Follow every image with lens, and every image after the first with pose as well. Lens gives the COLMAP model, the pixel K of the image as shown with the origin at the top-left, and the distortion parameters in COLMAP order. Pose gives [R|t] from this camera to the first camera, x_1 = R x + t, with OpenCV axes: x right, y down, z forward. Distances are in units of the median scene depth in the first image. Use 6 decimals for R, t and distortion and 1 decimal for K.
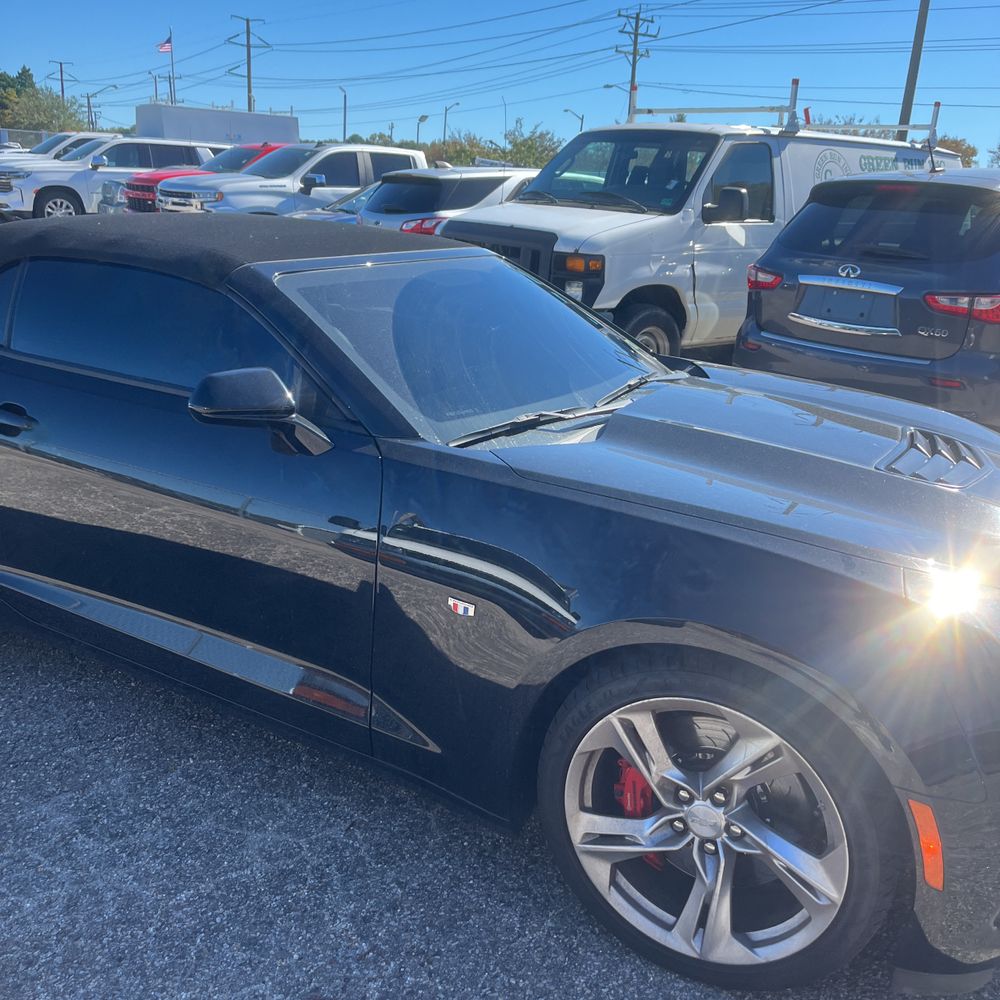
lens RADIAL K [[1016.4, 0, 495.7], [0, 1016.4, 508.5], [0, 0, 1]] dist [0.015431, 0.000000]
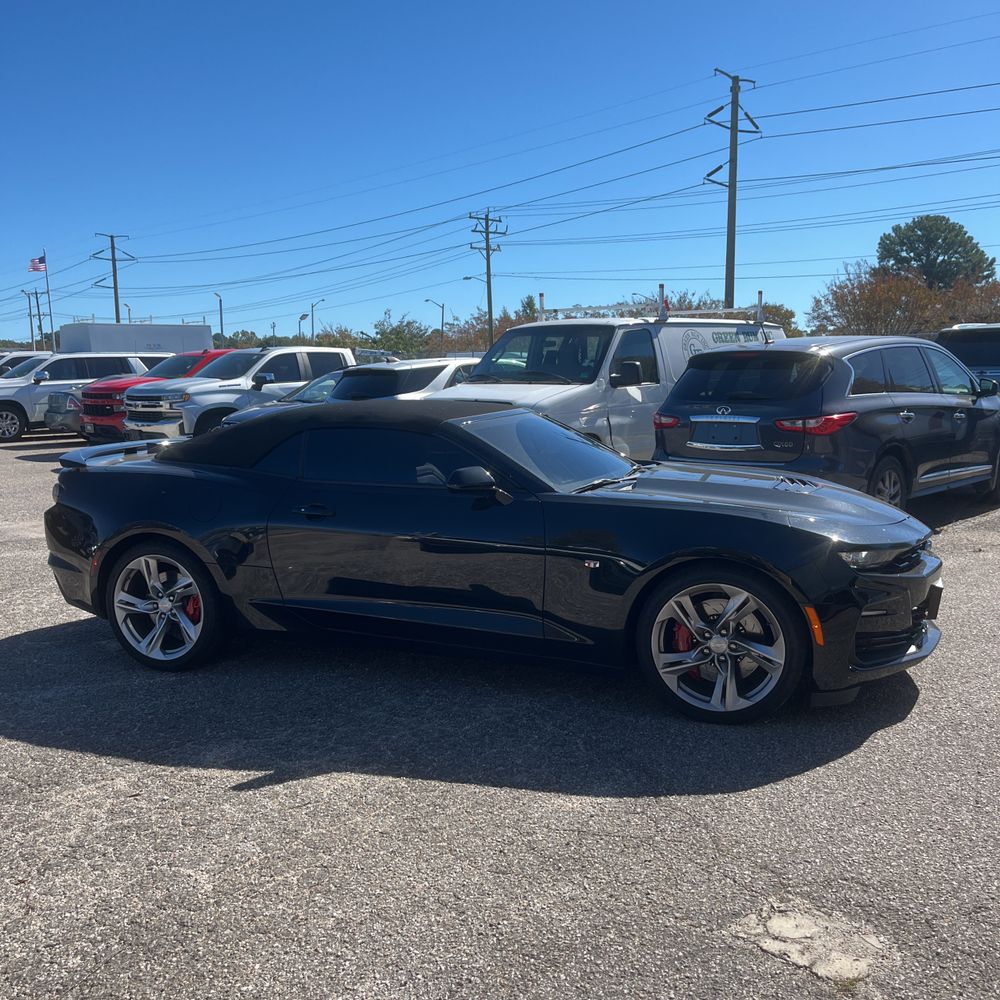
lens RADIAL K [[1016.4, 0, 491.3], [0, 1016.4, 500.3], [0, 0, 1]] dist [0.015431, 0.000000]
pose [[0.989131, -0.085912, 0.119324, -0.457887], [0.105498, 0.979960, -0.168964, 0.286584], [-0.102417, 0.179716, 0.978373, -1.024919]]
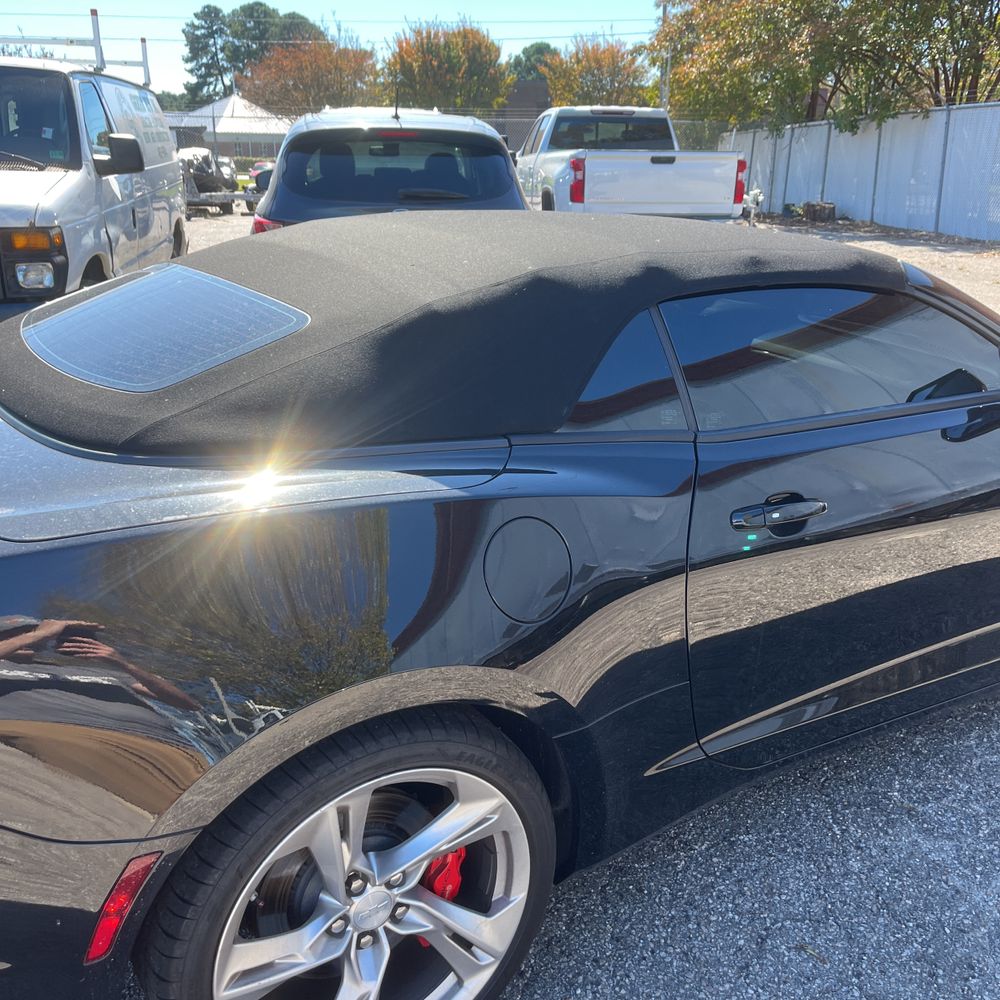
lens RADIAL K [[1016.4, 0, 502.2], [0, 1016.4, 501.6], [0, 0, 1]] dist [0.015431, 0.000000]
pose [[0.488824, -0.324643, 0.809727, -1.425177], [0.273947, 0.938351, 0.210833, -0.377243], [-0.828254, 0.118762, 0.547623, 0.930880]]
